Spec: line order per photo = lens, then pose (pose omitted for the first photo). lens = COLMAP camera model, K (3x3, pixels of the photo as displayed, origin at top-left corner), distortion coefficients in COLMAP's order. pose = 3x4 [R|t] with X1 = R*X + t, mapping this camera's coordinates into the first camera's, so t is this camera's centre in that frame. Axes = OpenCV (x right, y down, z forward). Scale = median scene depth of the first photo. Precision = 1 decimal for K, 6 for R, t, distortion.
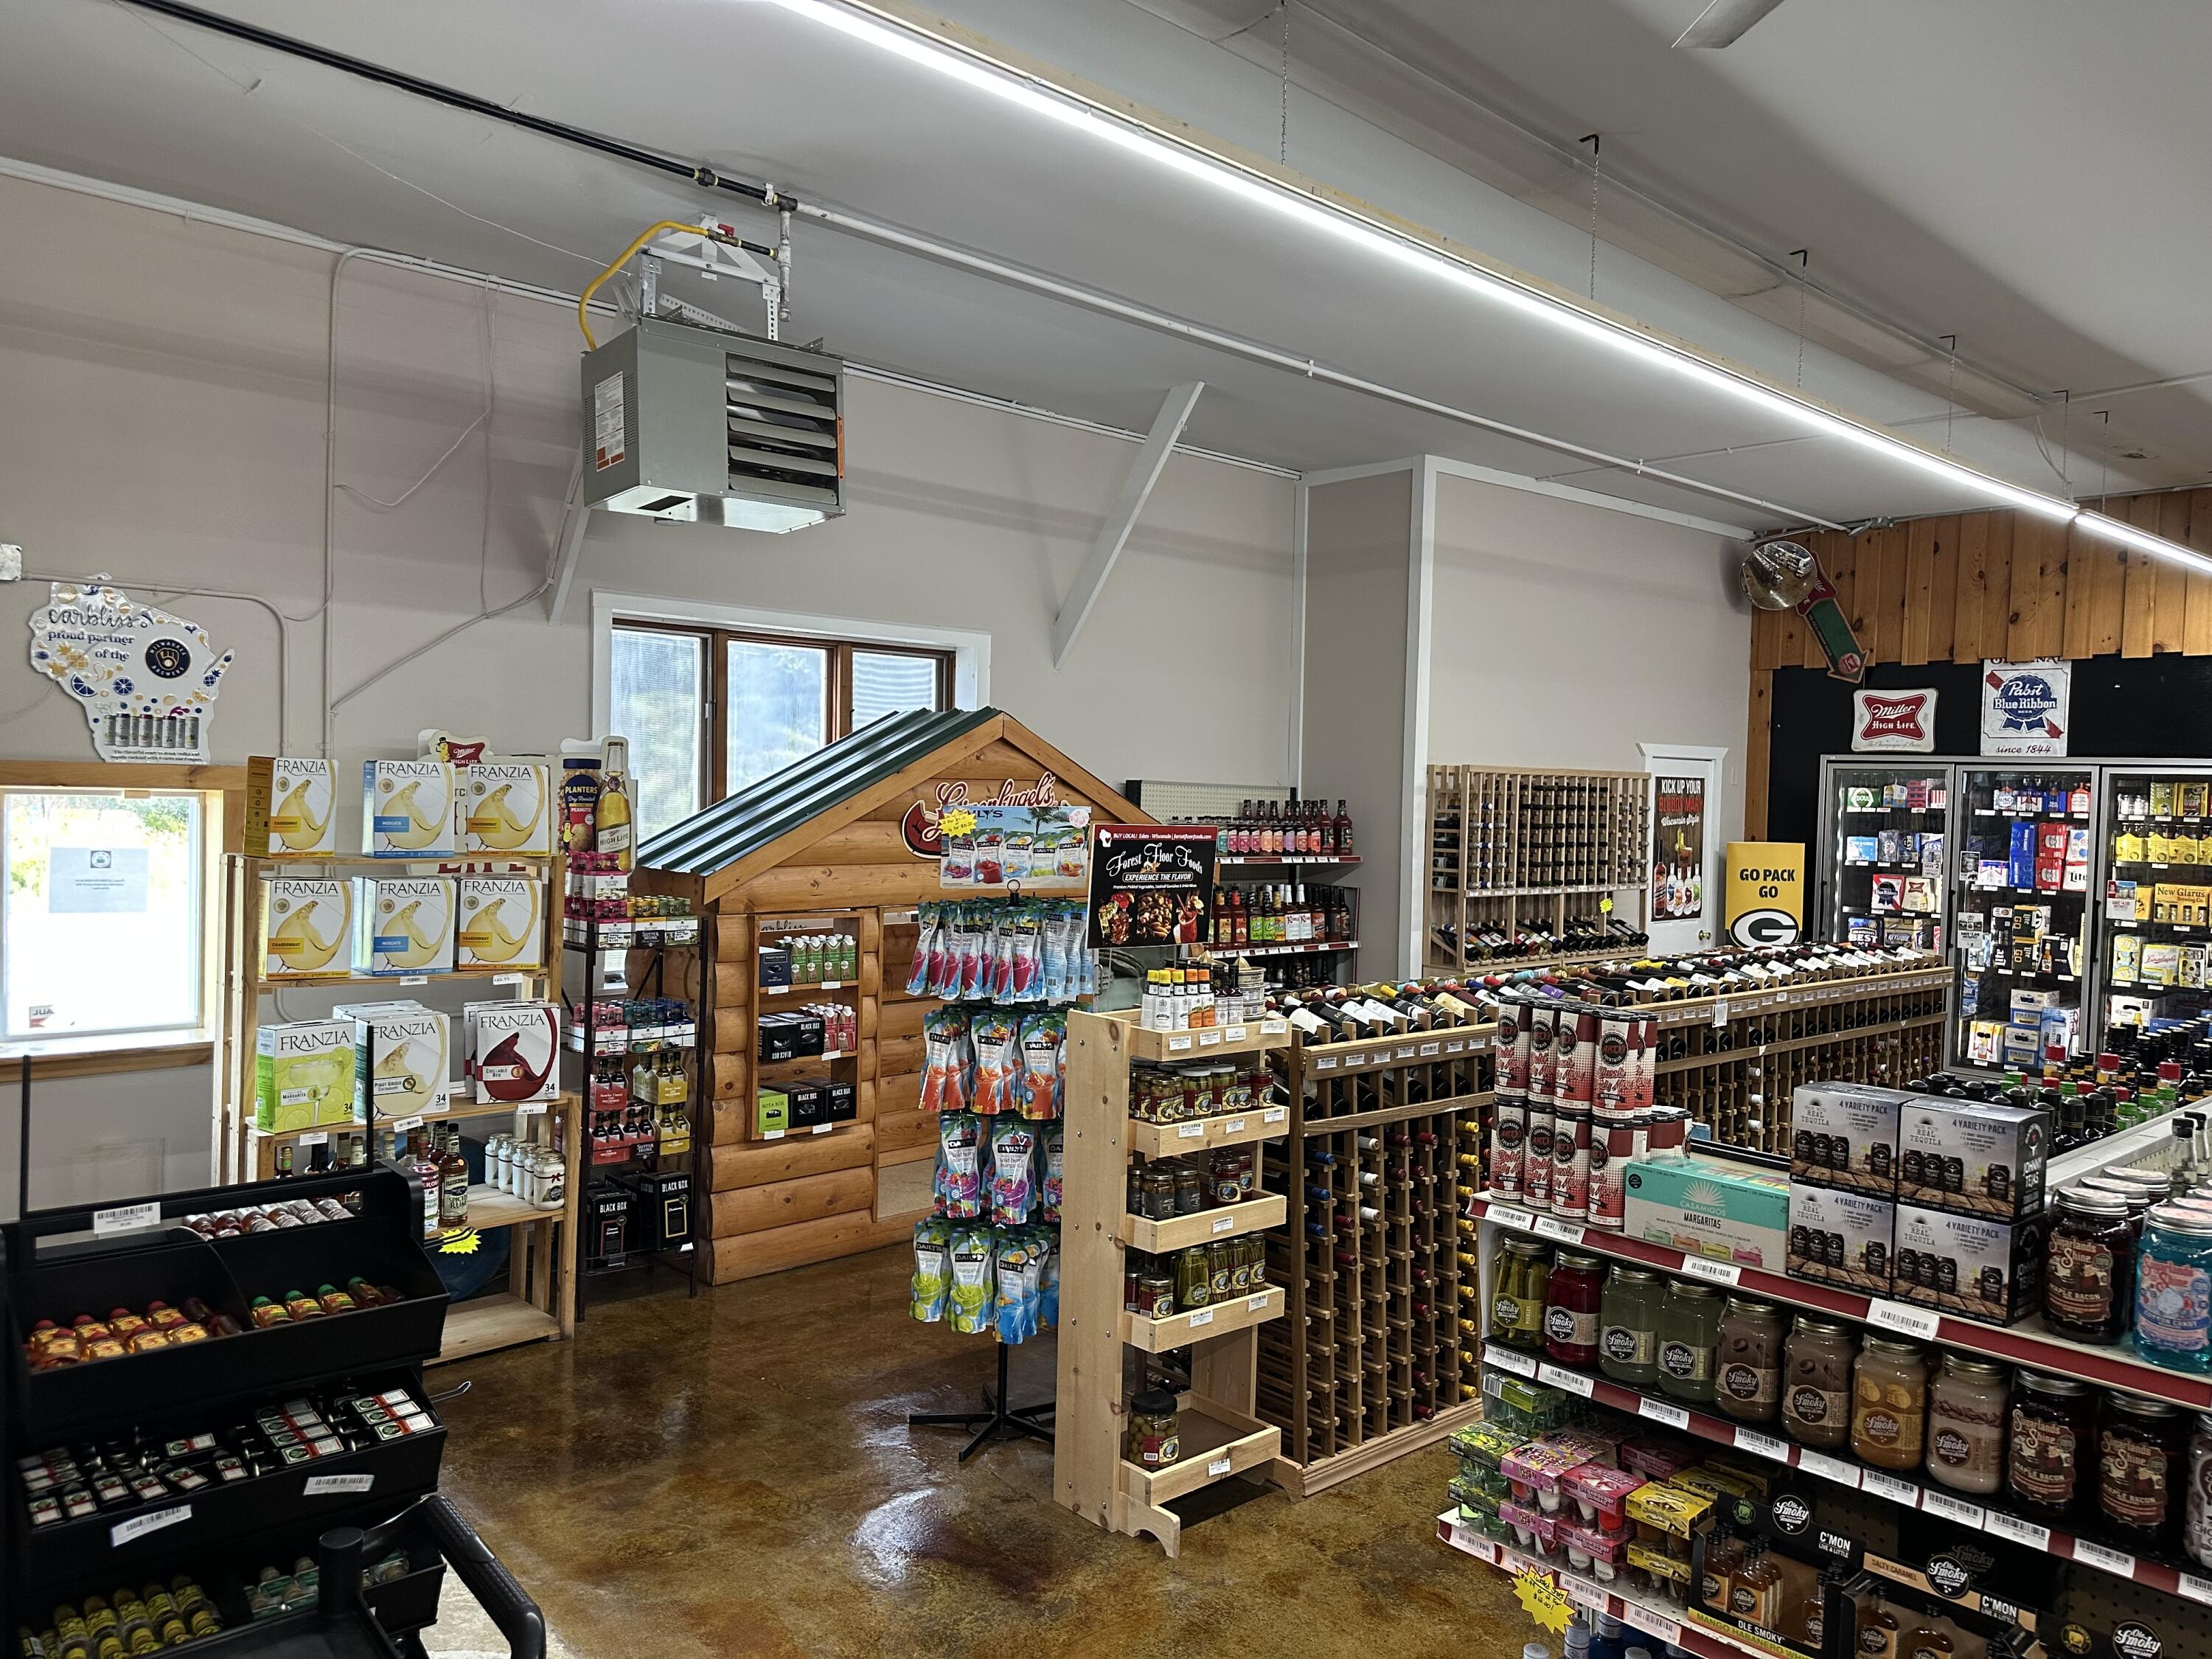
lens RADIAL K [[1531.1, 0, 1110.1], [0, 1531.1, 830.2], [0, 0, 1]] dist [0.005223, -0.024533]
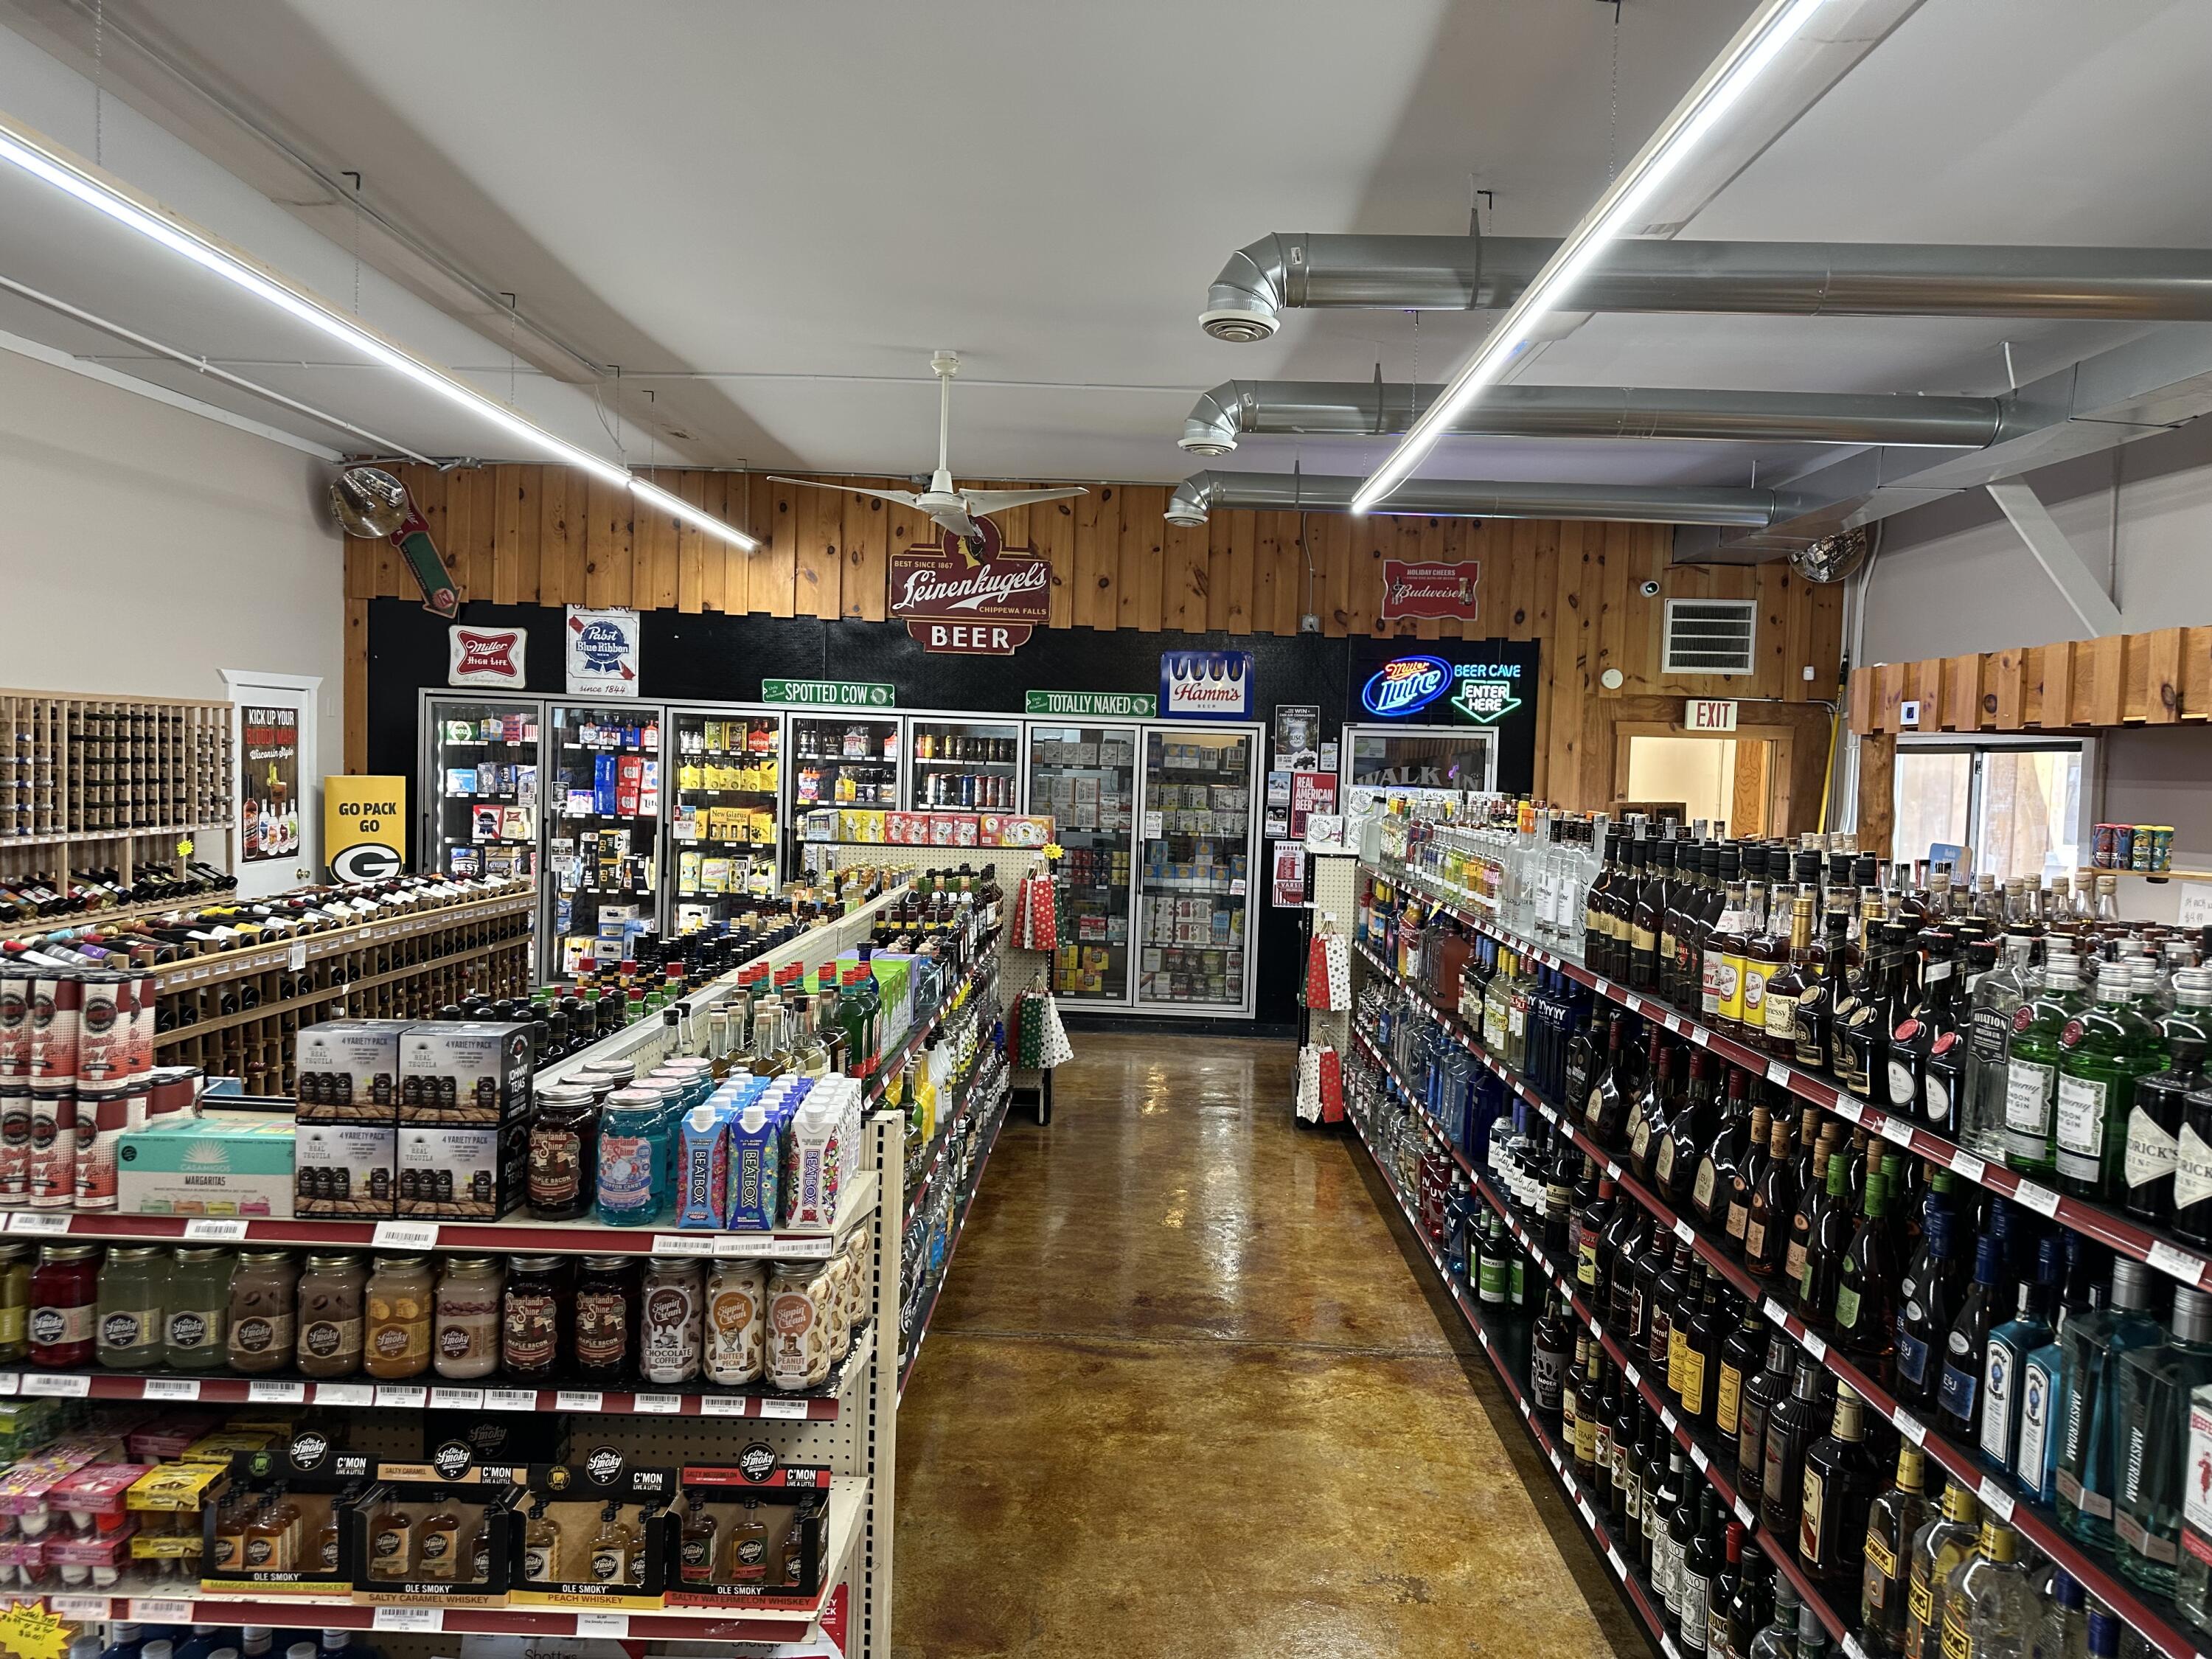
lens RADIAL K [[1531.1, 0, 1107.2], [0, 1531.1, 837.7], [0, 0, 1]] dist [0.005223, -0.024533]
pose [[0.661249, -0.042002, 0.748990, 0.012994], [0.005025, 0.998657, 0.051566, -0.001395], [-0.750150, -0.030335, 0.660572, -0.011429]]
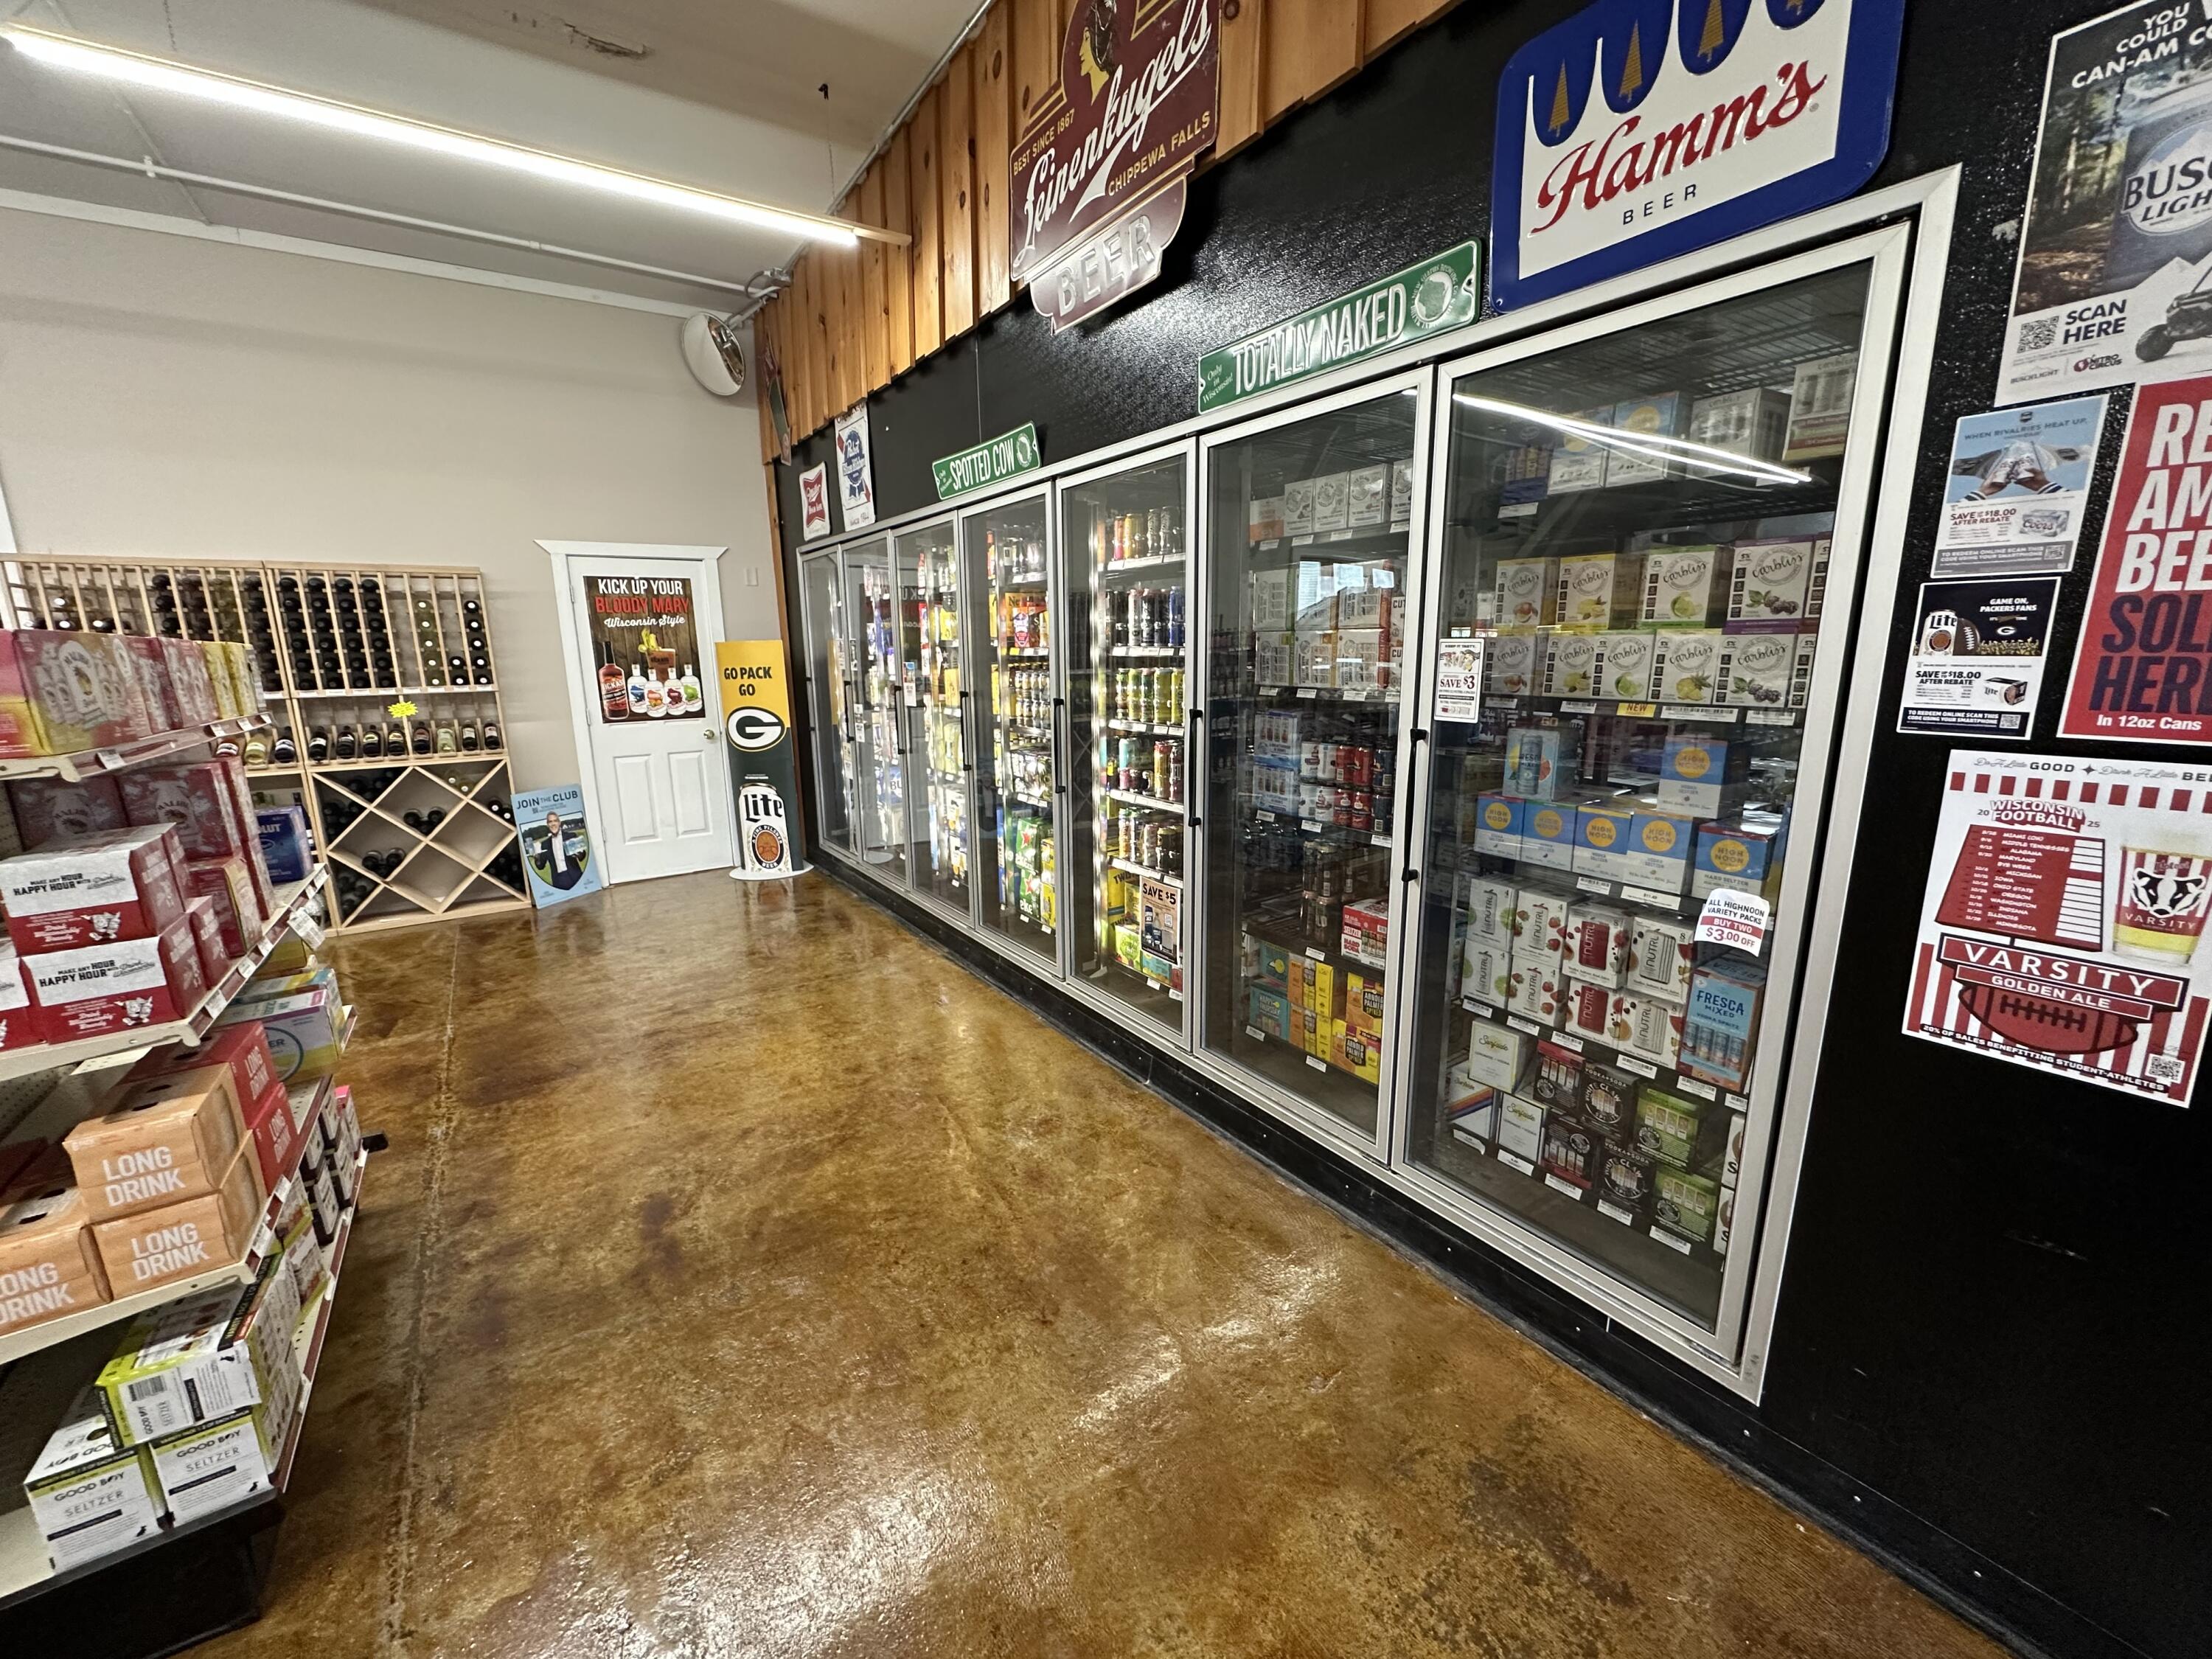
lens RADIAL K [[878.7, 0, 1098.9], [0, 878.7, 833.8], [0, 0, 1]] dist [-0.004200, 0.000627]
pose [[0.992210, -0.013705, -0.123821, 1.534116], [0.035552, 0.983748, 0.175998, 0.083373], [0.119396, -0.179029, 0.976572, 0.923499]]
